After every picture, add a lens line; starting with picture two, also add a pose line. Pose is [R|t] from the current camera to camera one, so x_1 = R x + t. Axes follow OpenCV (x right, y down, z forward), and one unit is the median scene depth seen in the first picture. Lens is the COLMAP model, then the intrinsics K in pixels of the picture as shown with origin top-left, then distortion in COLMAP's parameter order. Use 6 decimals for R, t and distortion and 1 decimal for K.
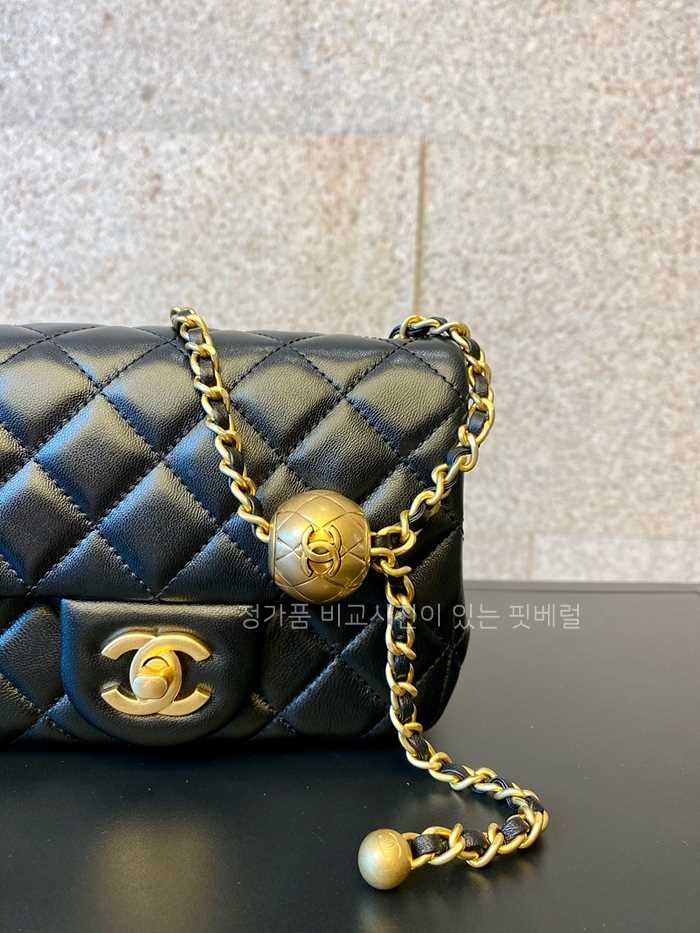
lens RADIAL K [[746.2, 0, 350.9], [0, 746.2, 462.6], [0, 0, 1]] dist [0.006017, -0.028050]
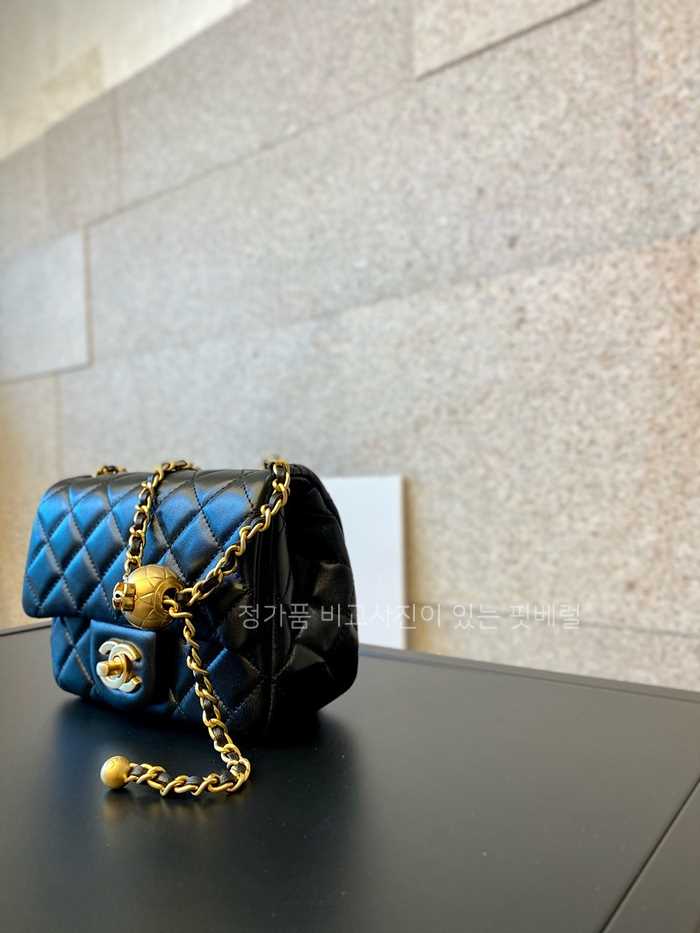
lens RADIAL K [[746.2, 0, 345.1], [0, 746.2, 455.4], [0, 0, 1]] dist [0.006017, -0.028050]
pose [[0.759956, -0.067594, -0.646450, 0.259280], [-0.026791, 0.990475, -0.135060, 0.001701], [0.649422, 0.119959, 0.750907, -0.010778]]
